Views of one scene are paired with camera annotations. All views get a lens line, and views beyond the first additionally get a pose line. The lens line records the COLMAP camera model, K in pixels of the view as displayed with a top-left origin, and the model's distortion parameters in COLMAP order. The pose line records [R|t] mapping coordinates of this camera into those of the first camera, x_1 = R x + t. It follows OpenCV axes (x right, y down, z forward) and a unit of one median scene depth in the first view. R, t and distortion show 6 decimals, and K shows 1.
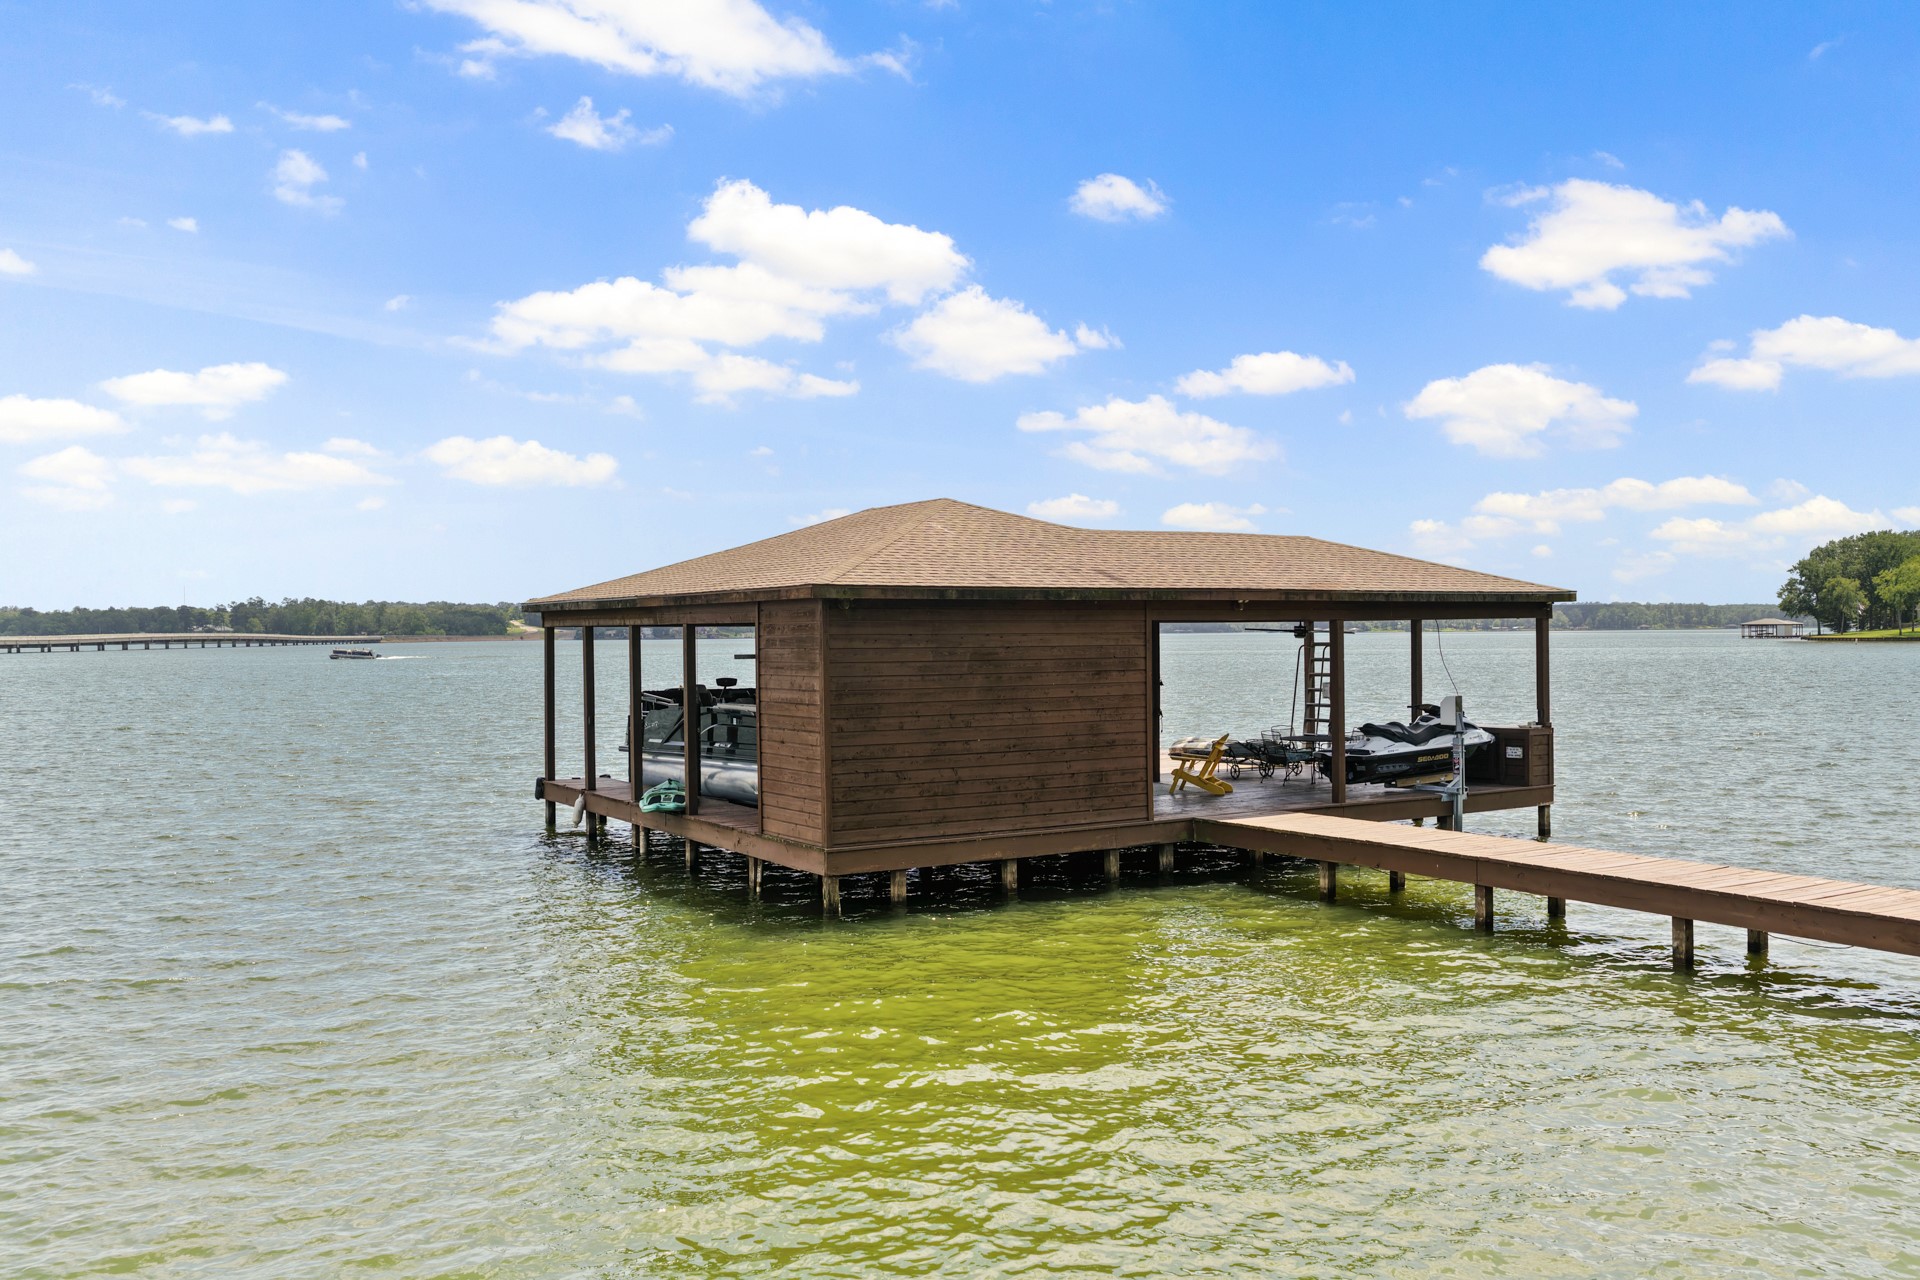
lens RADIAL K [[1592.0, 0, 954.4], [0, 1592.0, 639.3], [0, 0, 1]] dist [-0.000322, 0.055252]
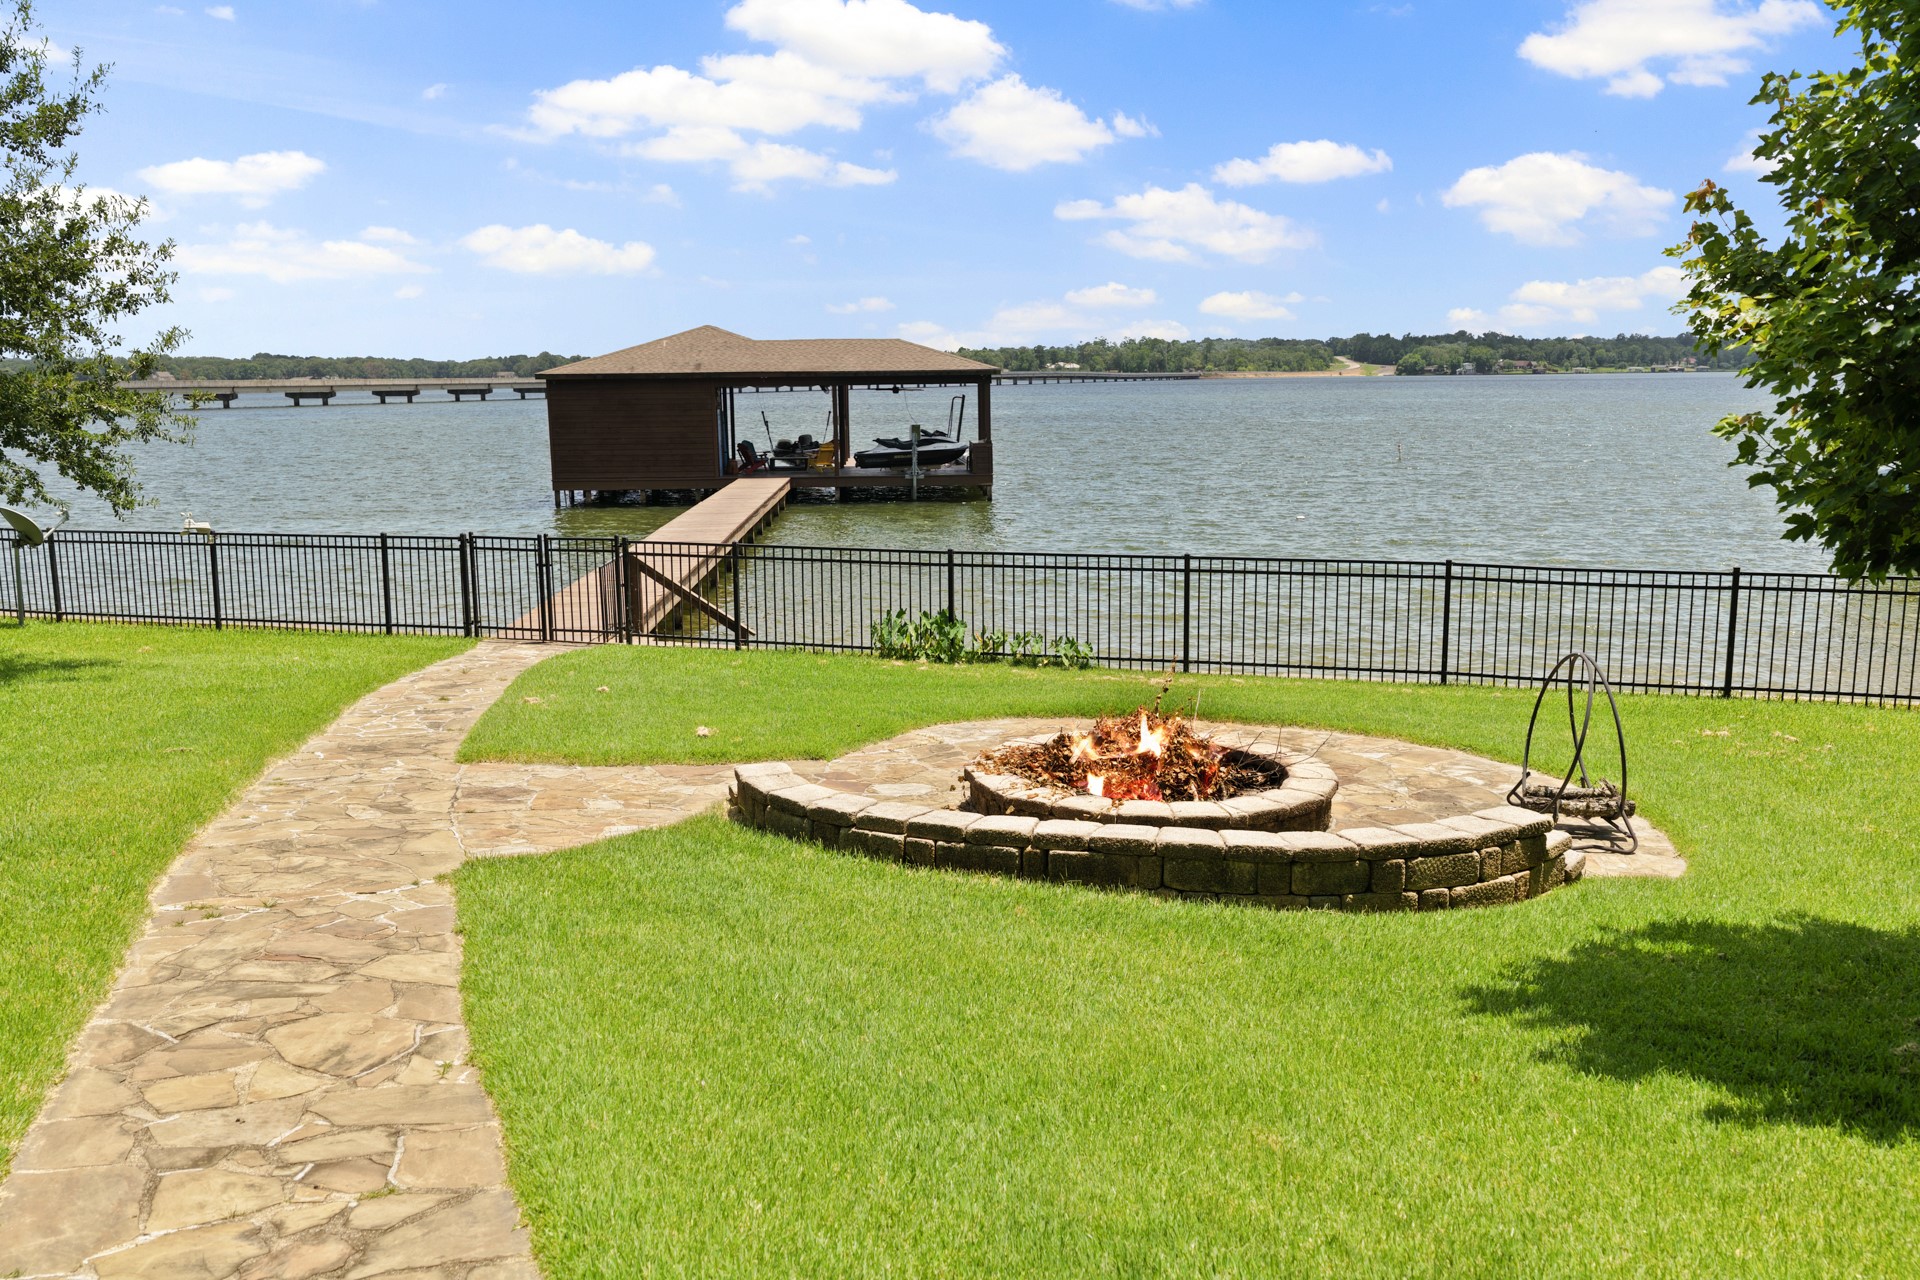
lens RADIAL K [[1598.9, 0, 956.5], [0, 1598.9, 648.7], [0, 0, 1]] dist [0.002584, -0.003589]
pose [[0.871441, 0.081927, -0.483611, 1.533656], [0.000895, 0.985685, 0.168594, -0.027566], [0.490500, -0.147352, 0.858893, -0.800330]]
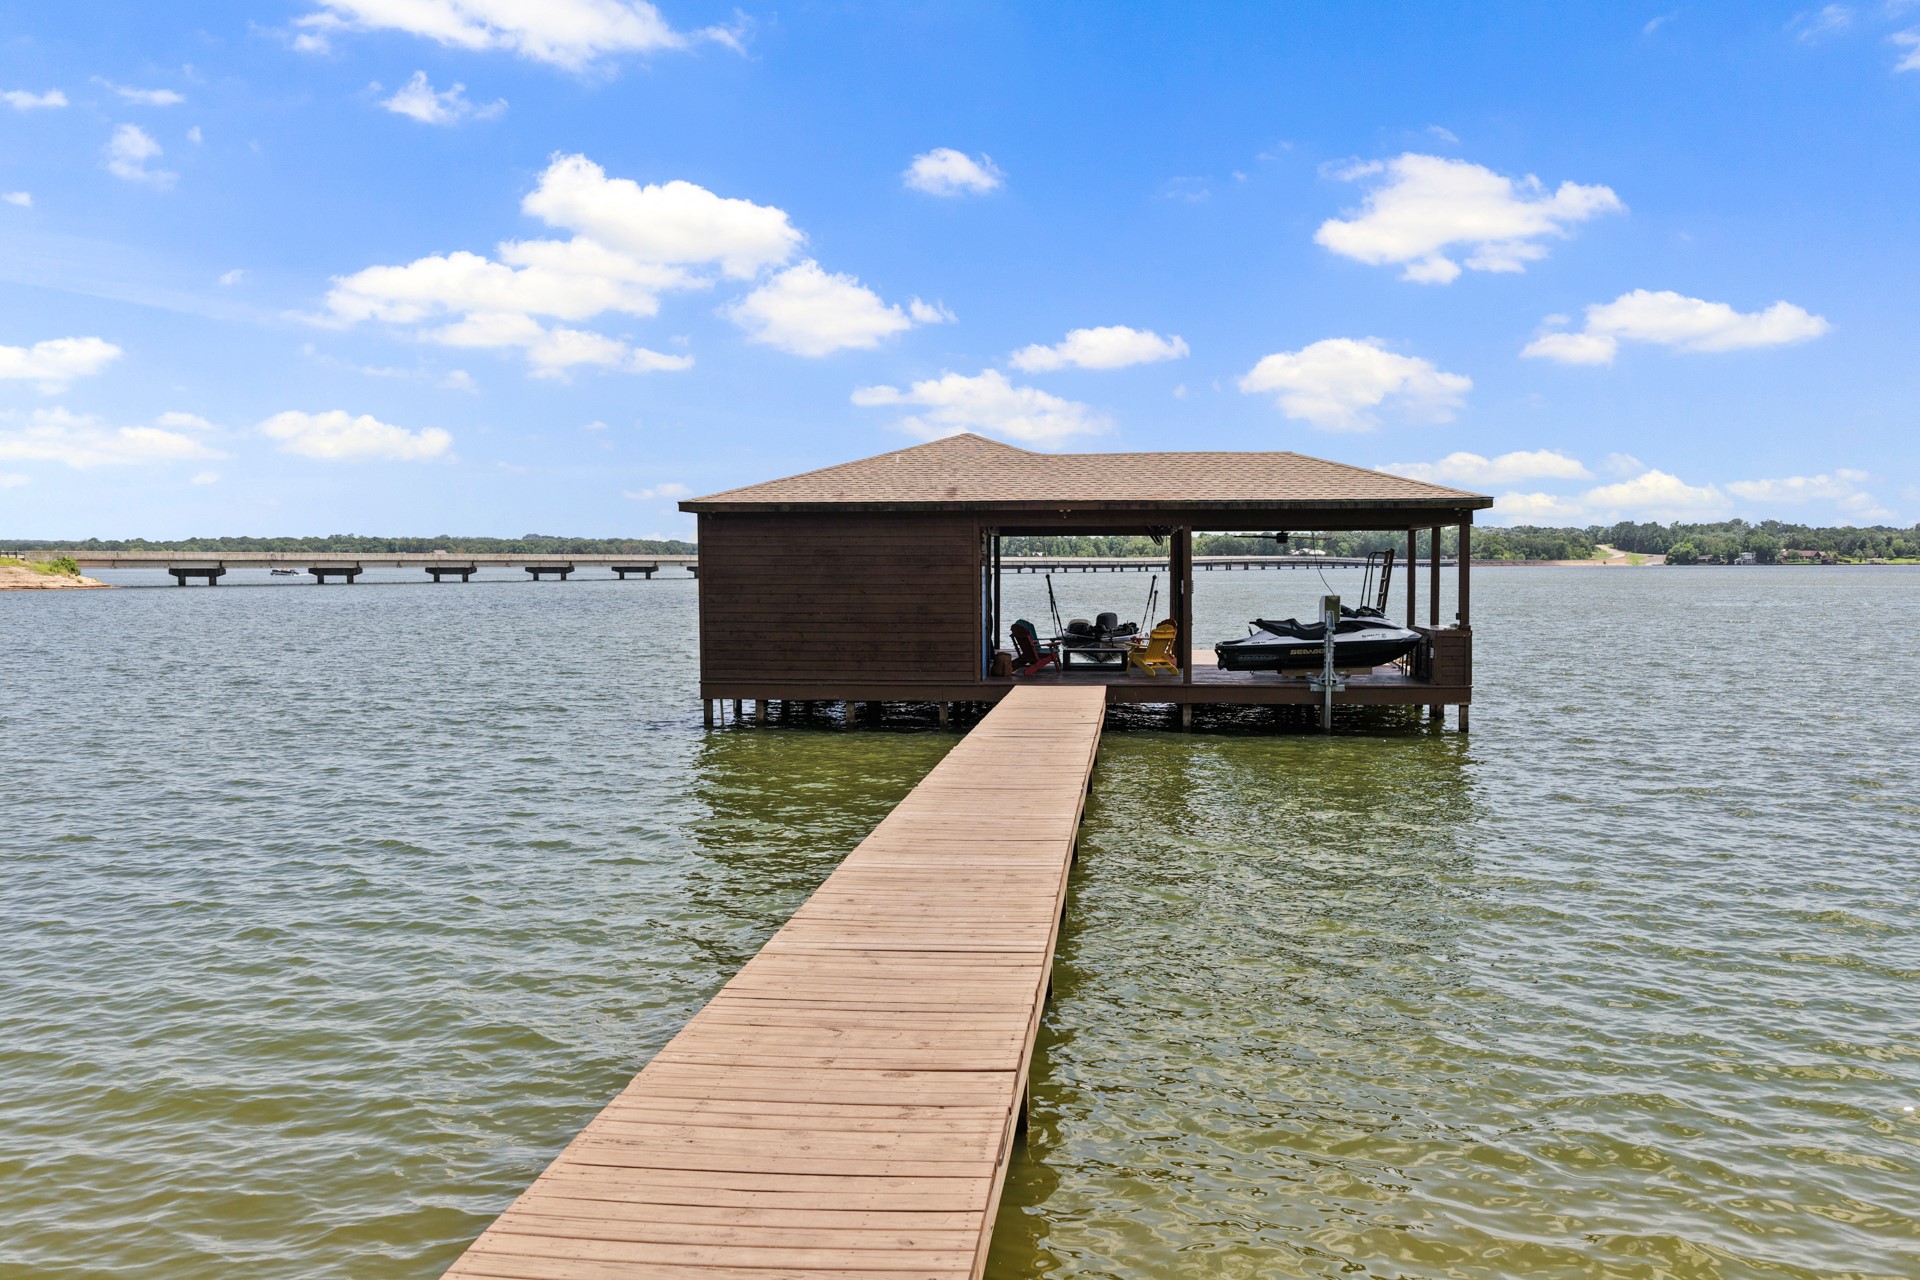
lens RADIAL K [[1598.9, 0, 956.5], [0, 1598.9, 648.7], [0, 0, 1]] dist [0.002584, -0.003589]
pose [[0.789834, 0.040596, -0.611976, 0.908046], [-0.008082, 0.998409, 0.055799, 0.014671], [0.613267, -0.039126, 0.788906, -0.026618]]
